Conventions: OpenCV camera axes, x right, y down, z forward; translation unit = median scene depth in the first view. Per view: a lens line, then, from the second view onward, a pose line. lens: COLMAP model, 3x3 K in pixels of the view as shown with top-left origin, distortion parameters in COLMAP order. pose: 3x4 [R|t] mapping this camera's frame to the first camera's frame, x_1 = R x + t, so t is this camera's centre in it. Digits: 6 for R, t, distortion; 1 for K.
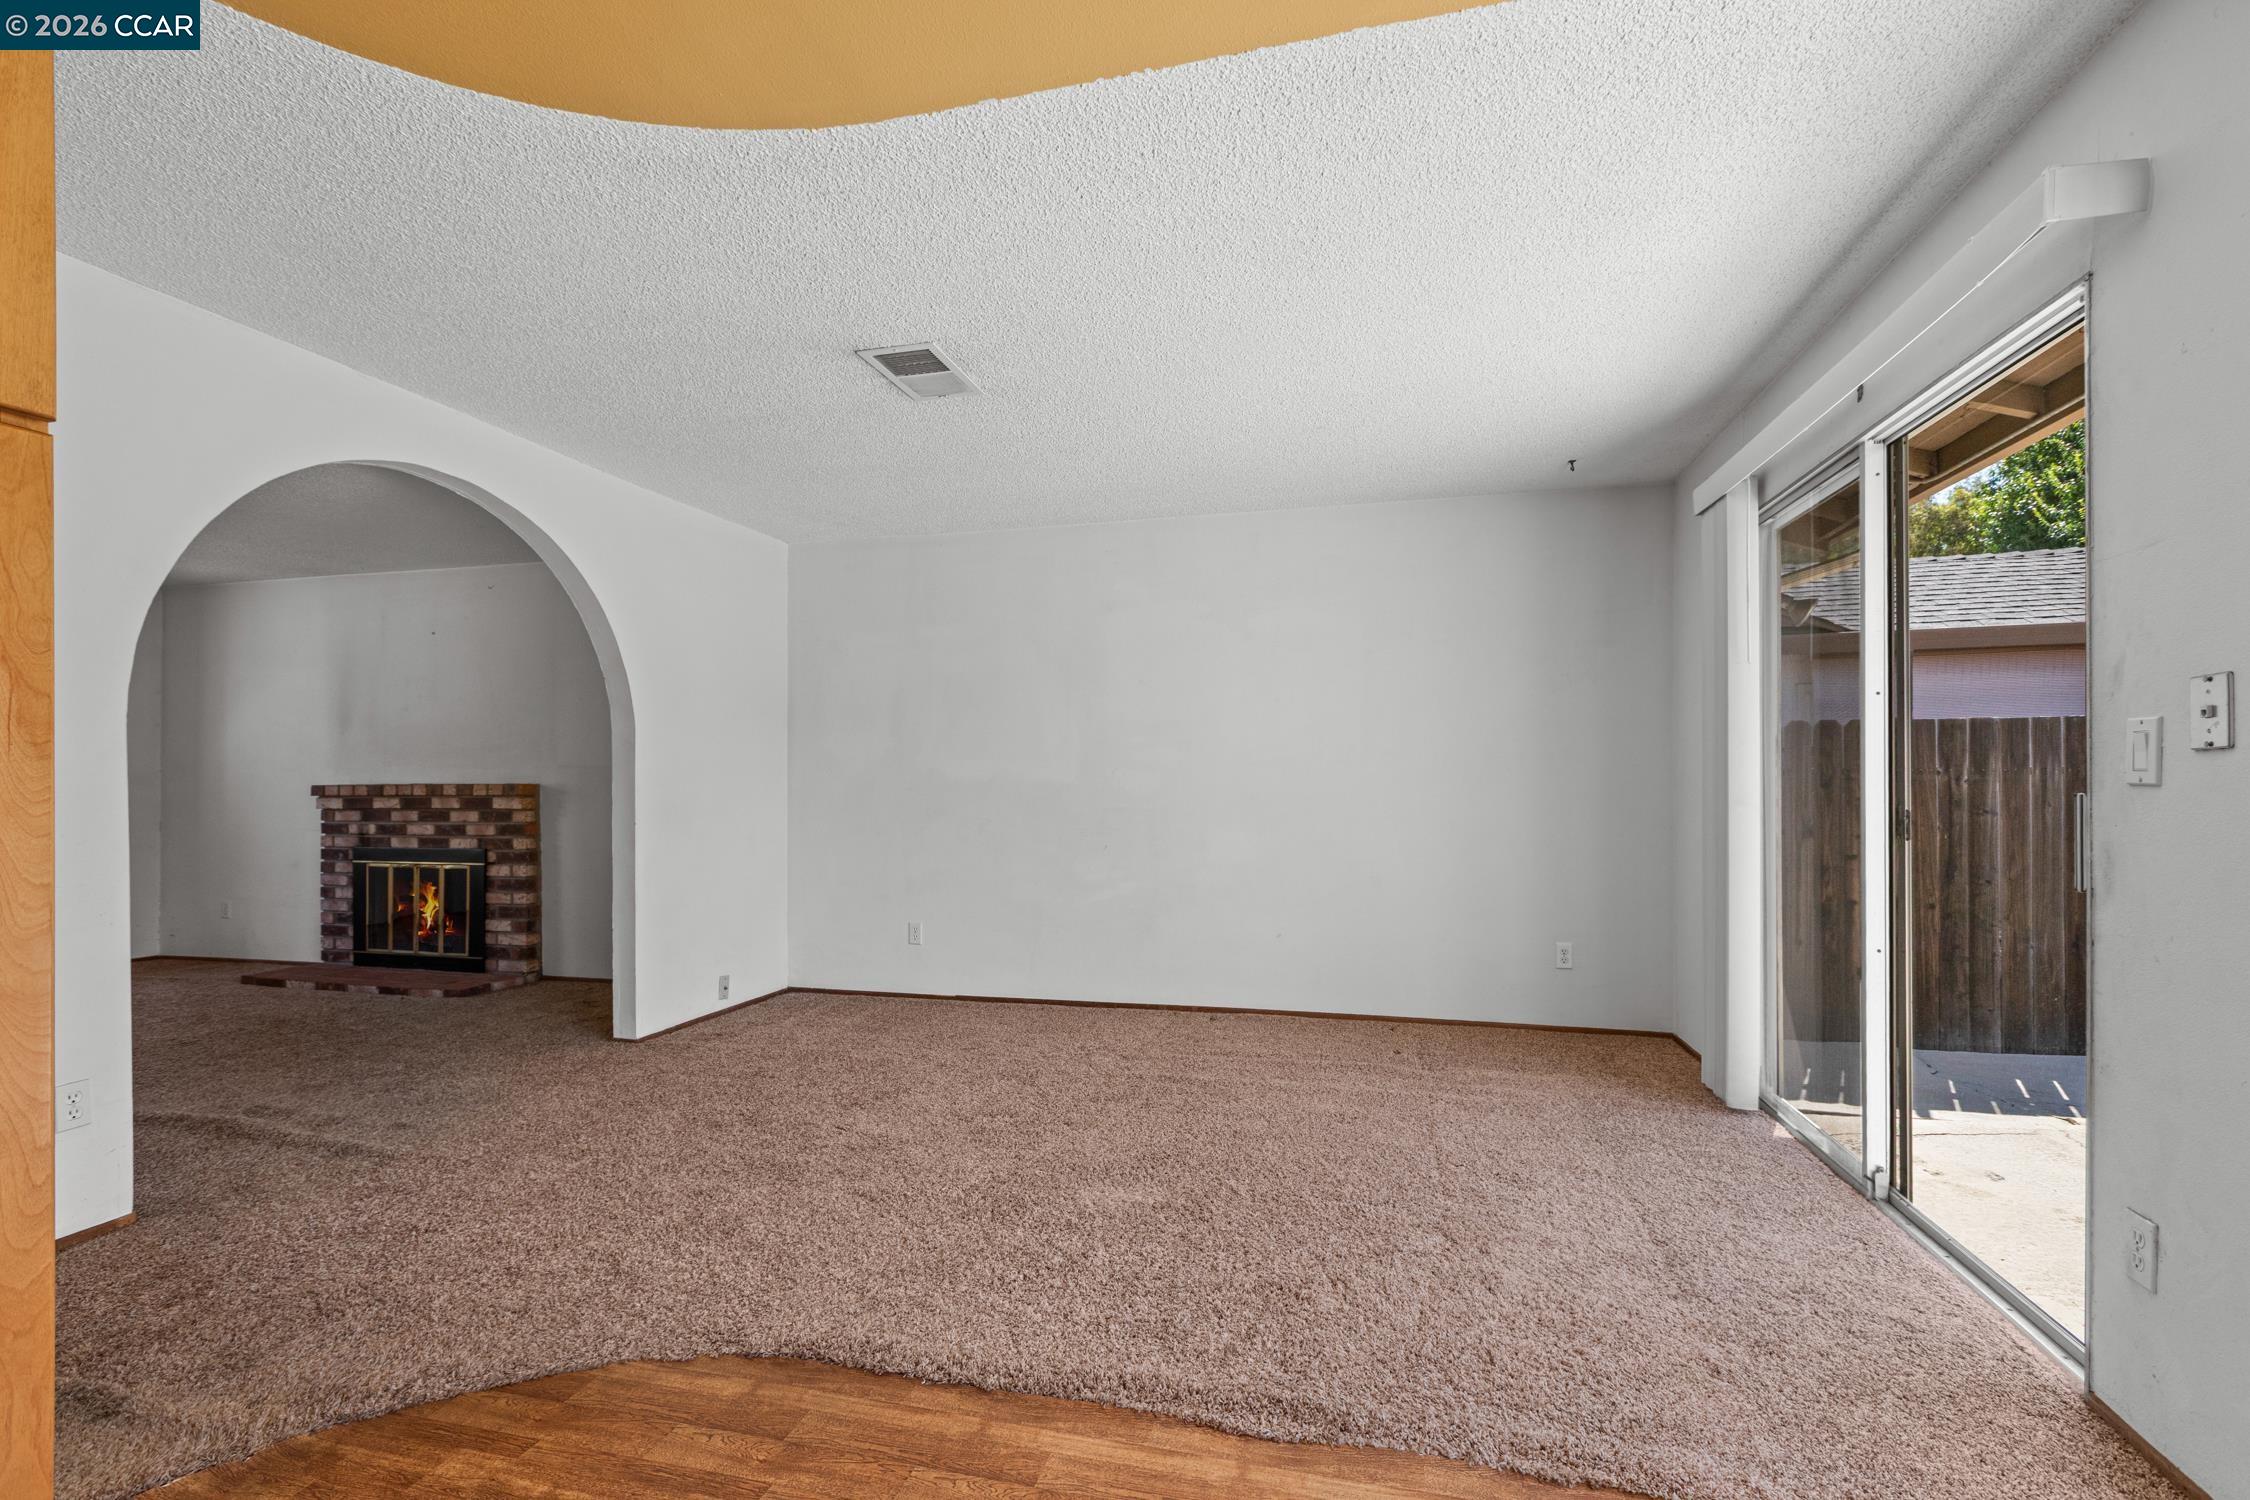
lens RADIAL K [[994.2, 0, 1136.9], [0, 994.2, 770.0], [0, 0, 1]] dist [0.001260, -0.000653]
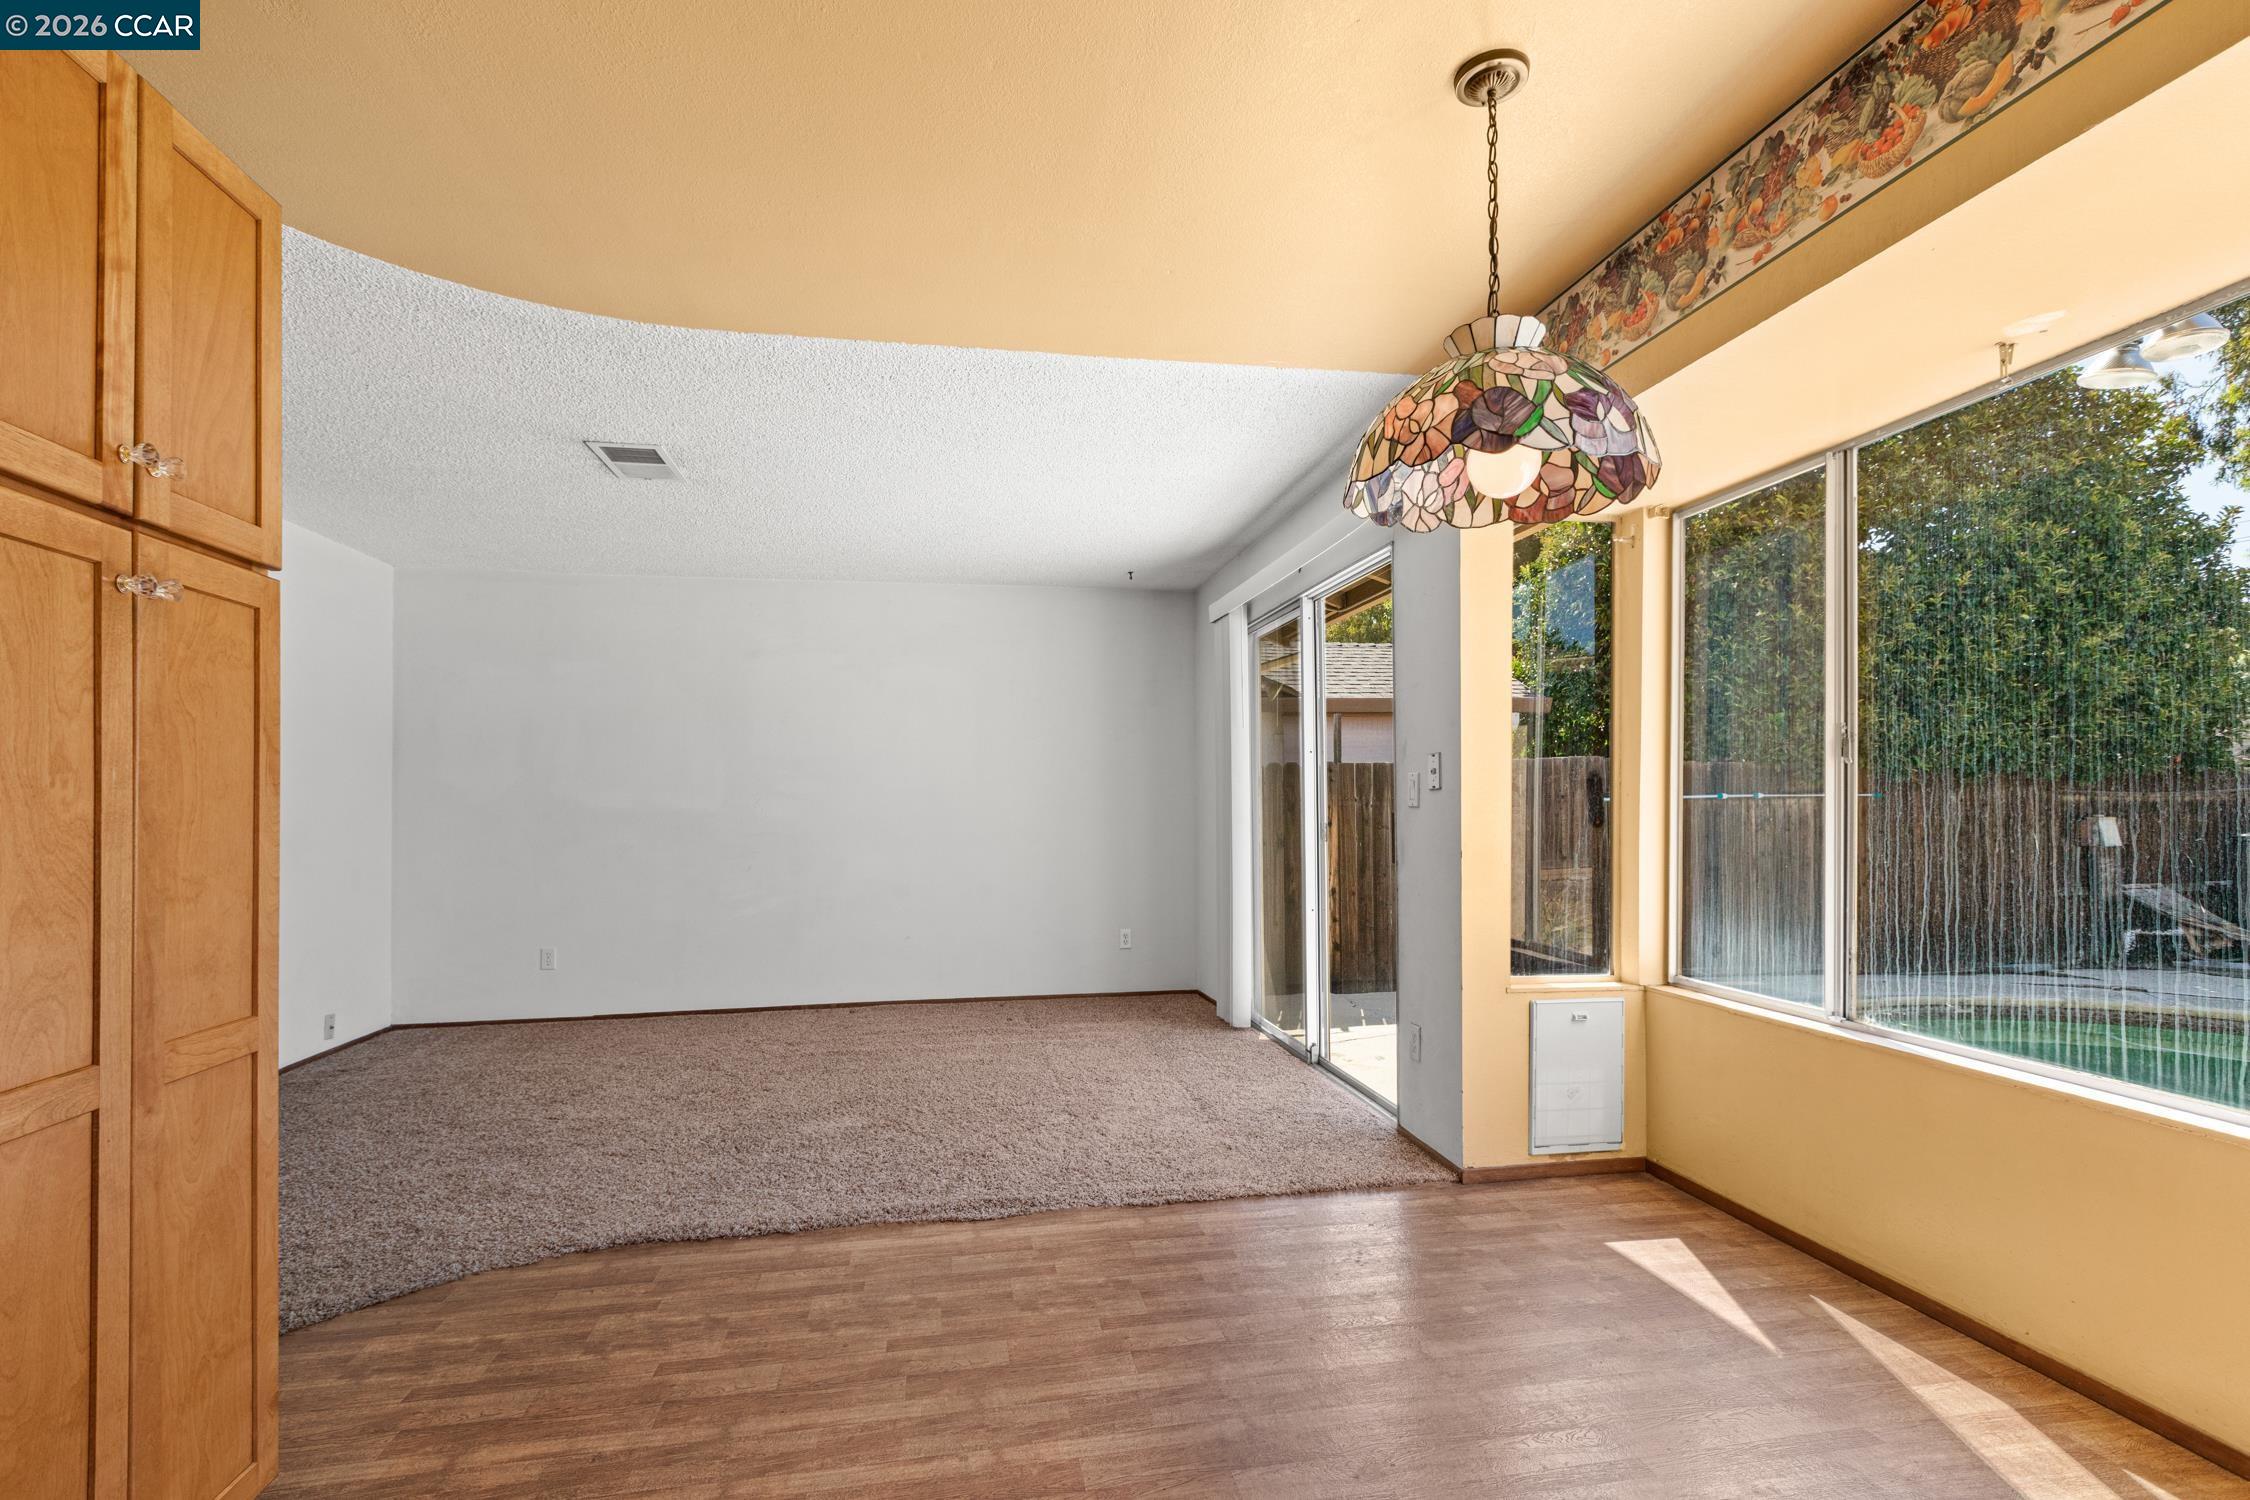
lens RADIAL K [[1001.3, 0, 1121.1], [0, 1001.3, 744.6], [0, 0, 1]] dist [0.000823, 0.000365]
pose [[0.908935, 0.021214, 0.416399, -0.113123], [0.001083, 0.998581, -0.053239, -0.000867], [-0.416937, 0.048842, 0.907622, -0.184411]]
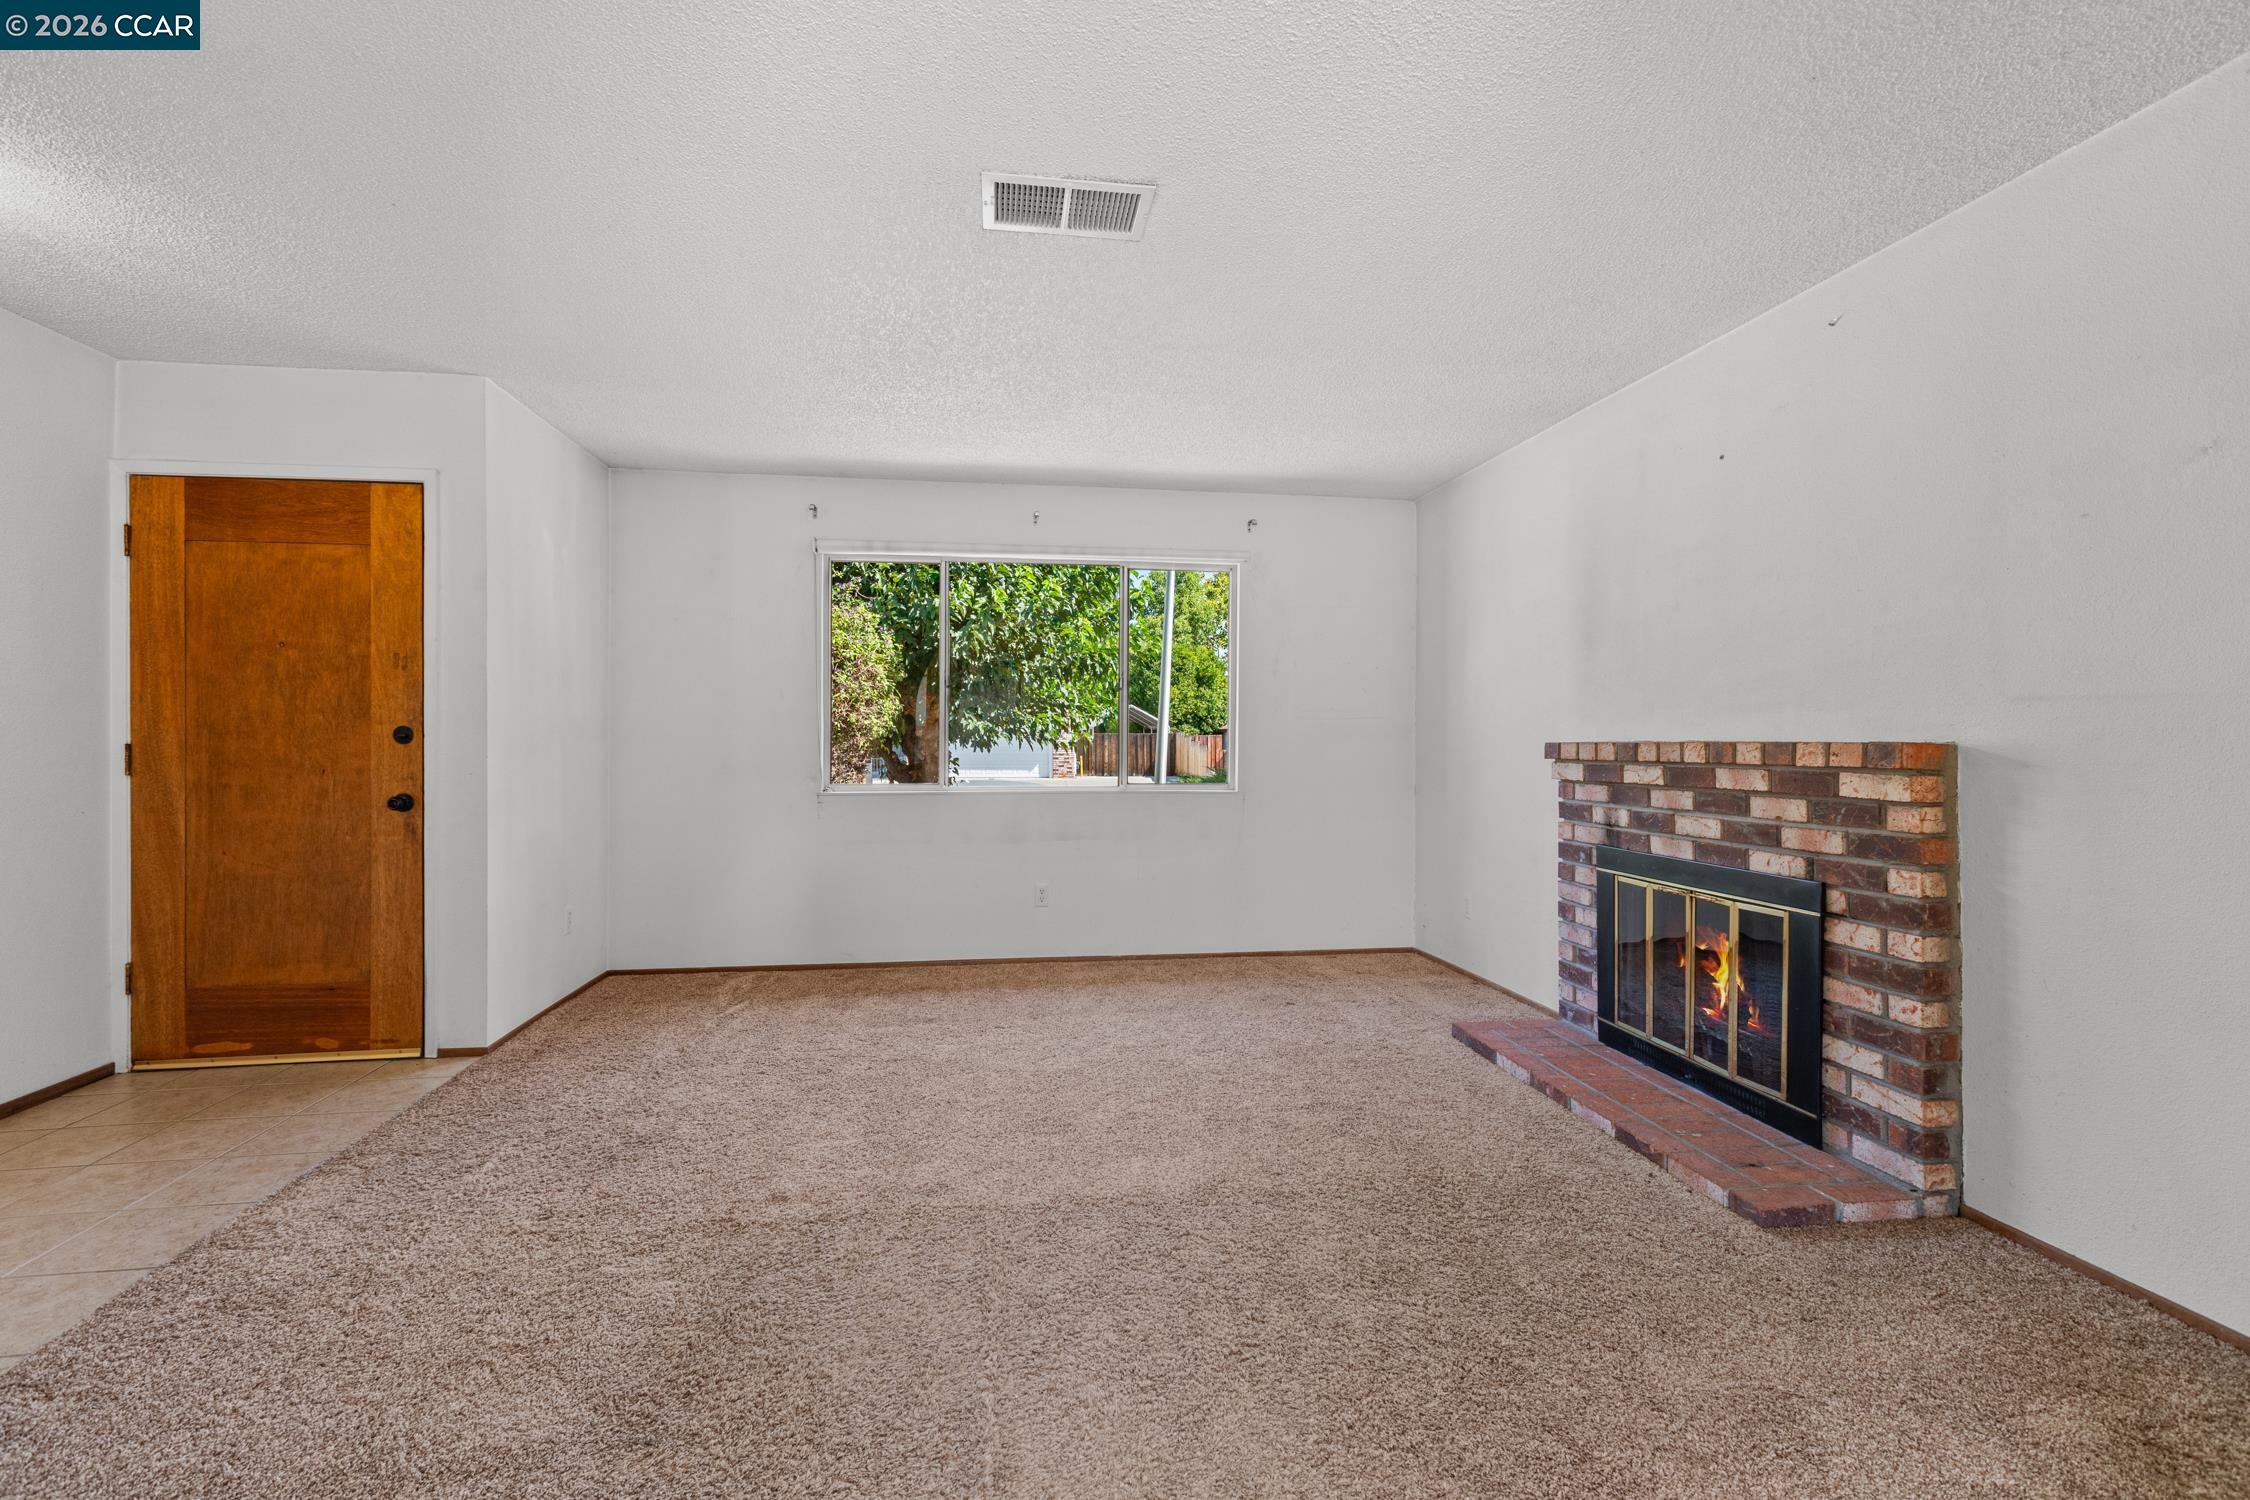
lens RADIAL K [[1001.3, 0, 1121.1], [0, 1001.3, 744.6], [0, 0, 1]] dist [0.000823, 0.000365]
pose [[0.377911, 0.008871, -0.925799, -0.359186], [0.007620, 0.999890, 0.012692, 0.007068], [0.925810, -0.011851, 0.377802, 0.540190]]
